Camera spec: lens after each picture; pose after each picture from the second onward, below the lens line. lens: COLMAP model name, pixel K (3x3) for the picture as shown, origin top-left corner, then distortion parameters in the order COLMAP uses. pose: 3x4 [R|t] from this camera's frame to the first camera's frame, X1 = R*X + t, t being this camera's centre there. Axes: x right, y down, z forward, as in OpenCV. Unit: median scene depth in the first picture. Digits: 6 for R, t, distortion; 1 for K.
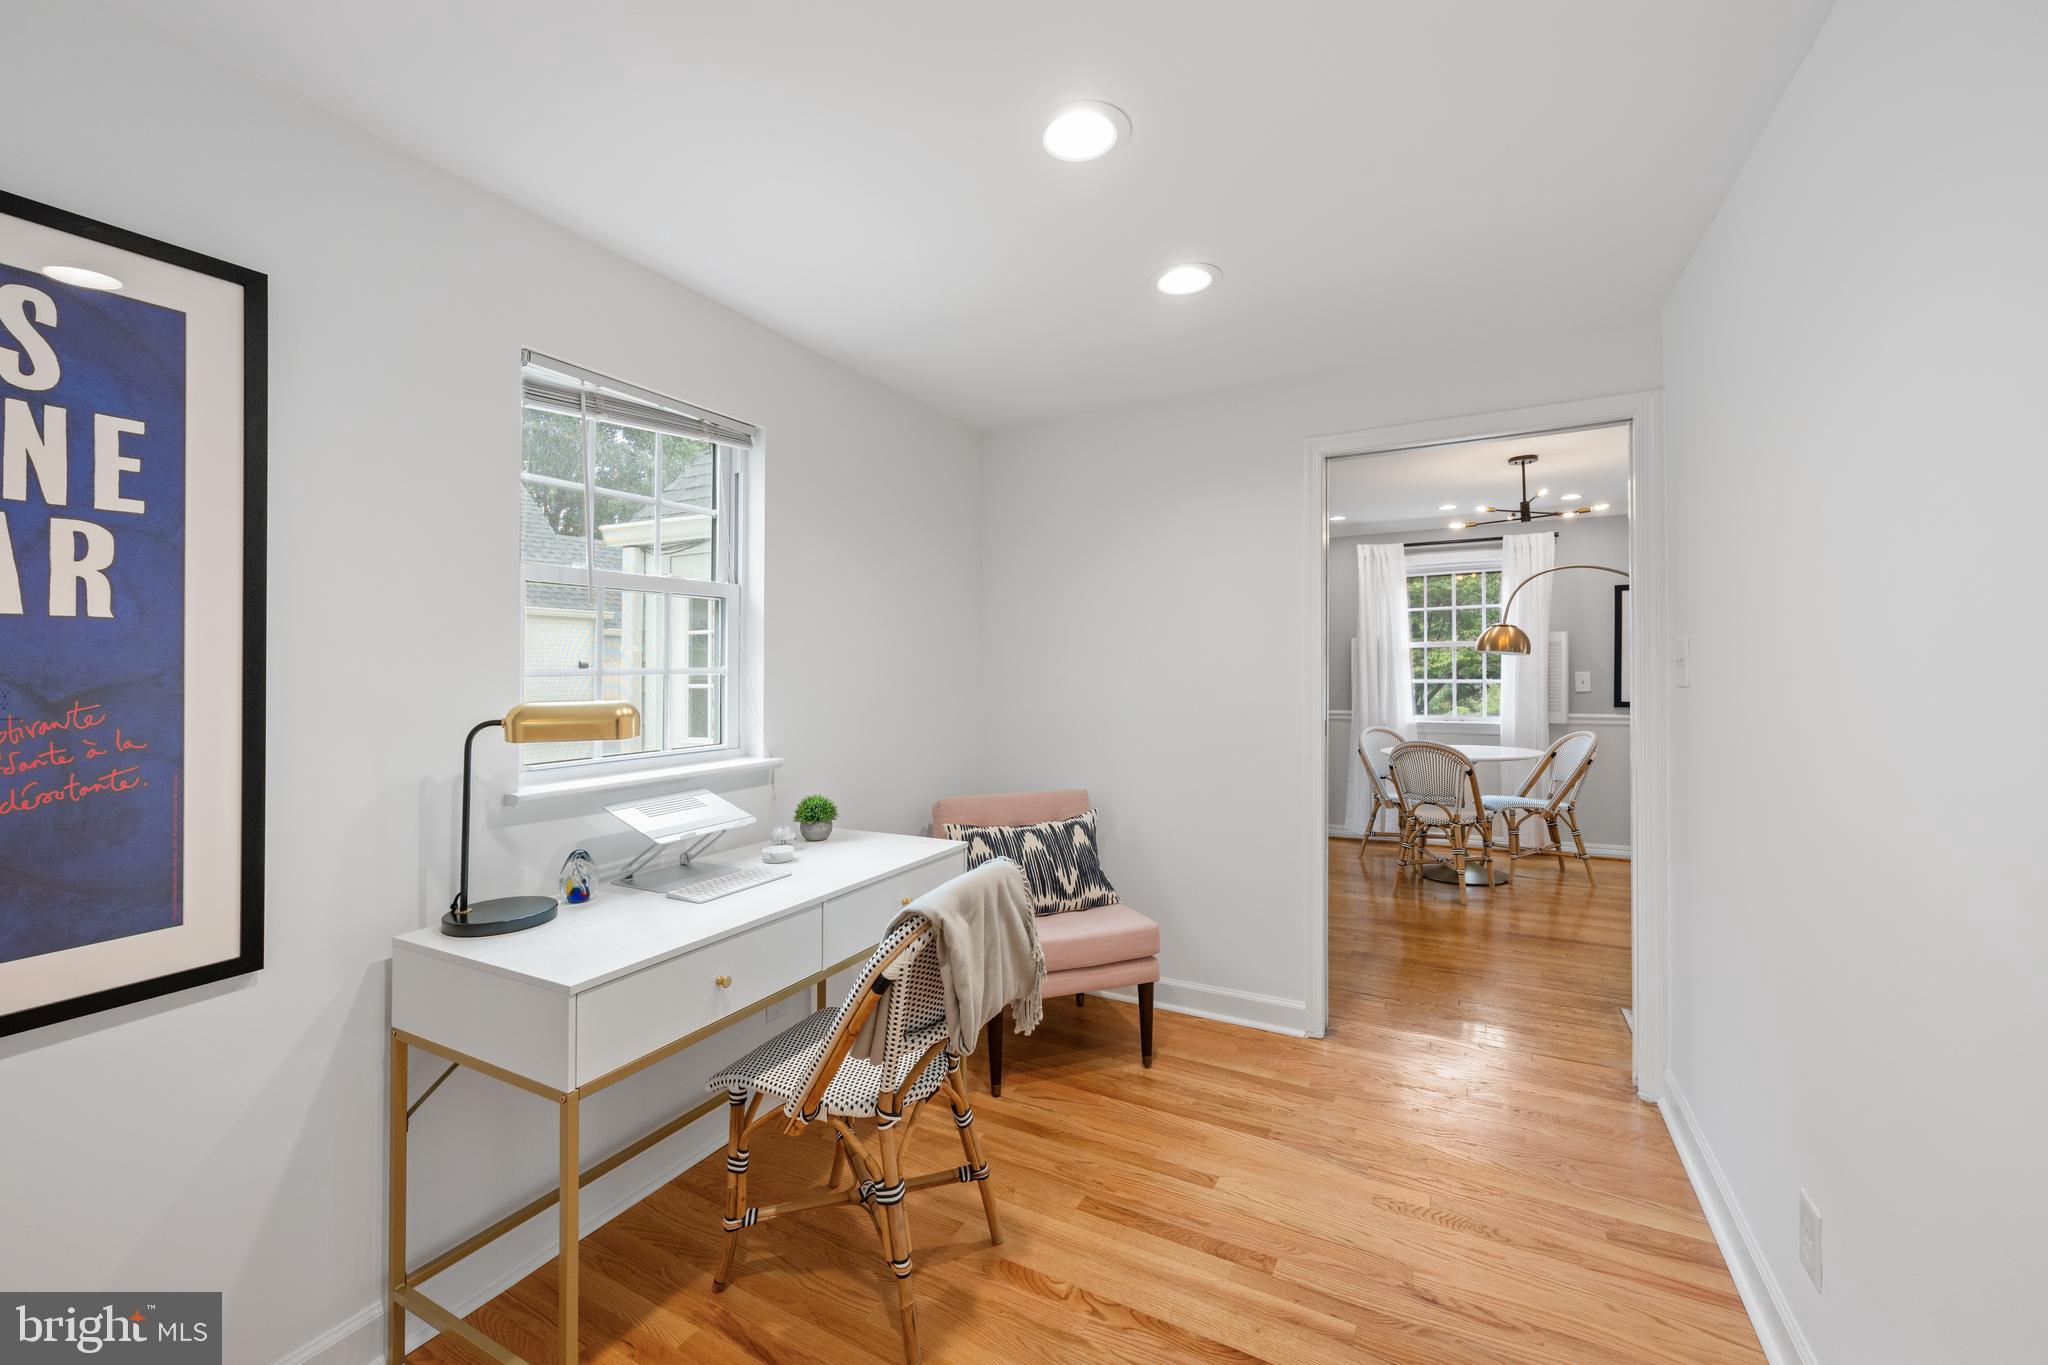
lens RADIAL K [[813.8, 0, 1024.0], [0, 813.8, 682.5], [0, 0, 1]] dist [-0.002561, -0.000344]
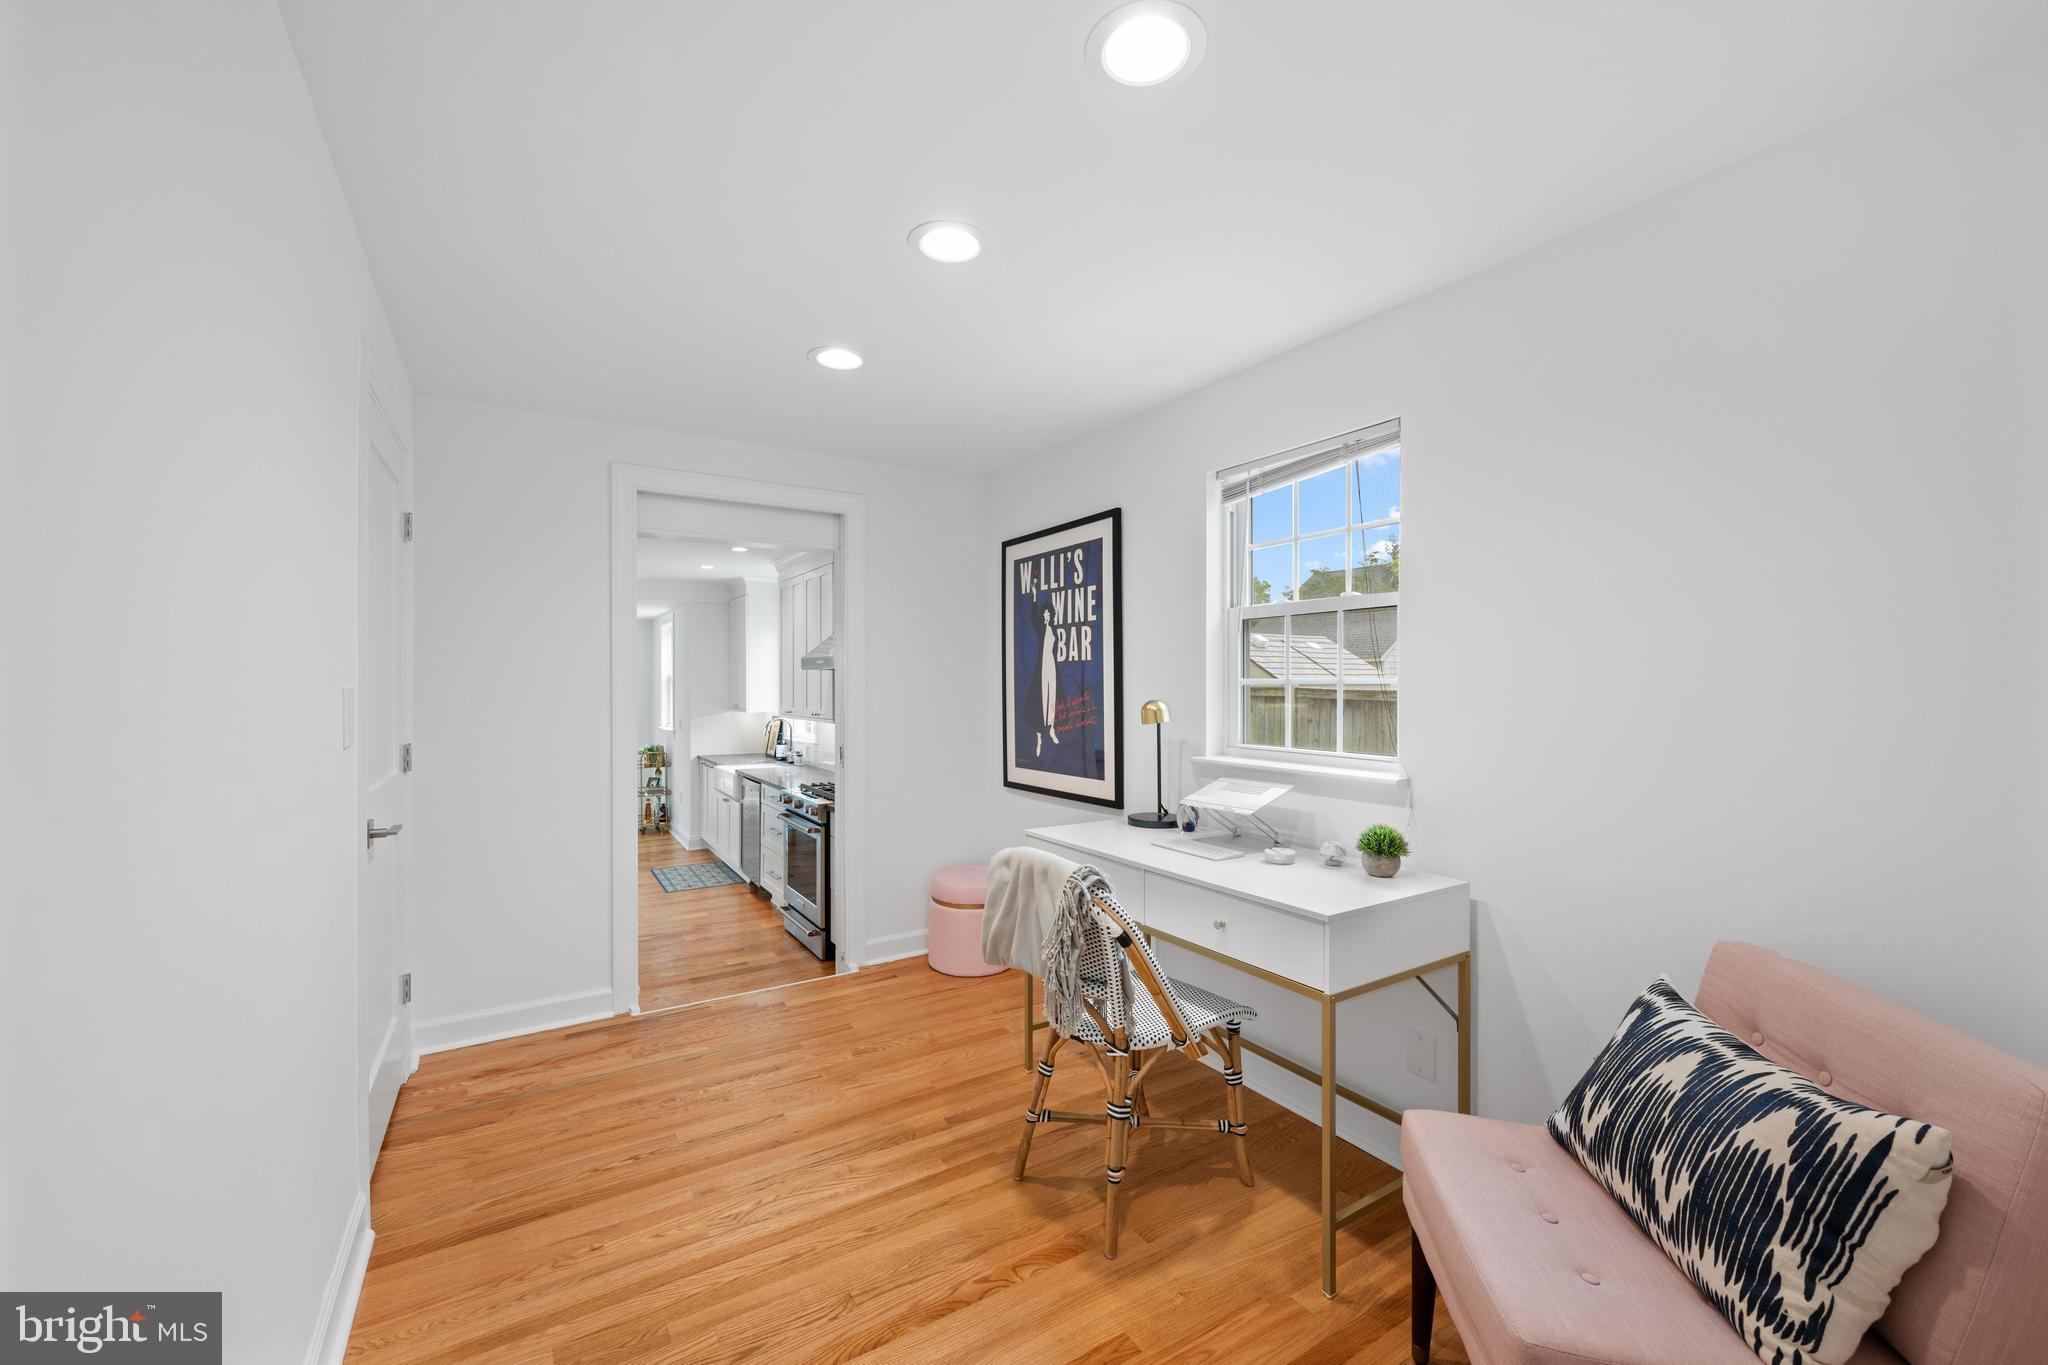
lens RADIAL K [[813.8, 0, 1024.0], [0, 813.8, 682.5], [0, 0, 1]] dist [-0.002561, -0.000344]
pose [[-0.489405, 0.016401, -0.871903, 1.010812], [-0.003610, 0.999776, 0.020832, -0.045401], [0.872049, 0.013343, -0.489236, 1.589928]]
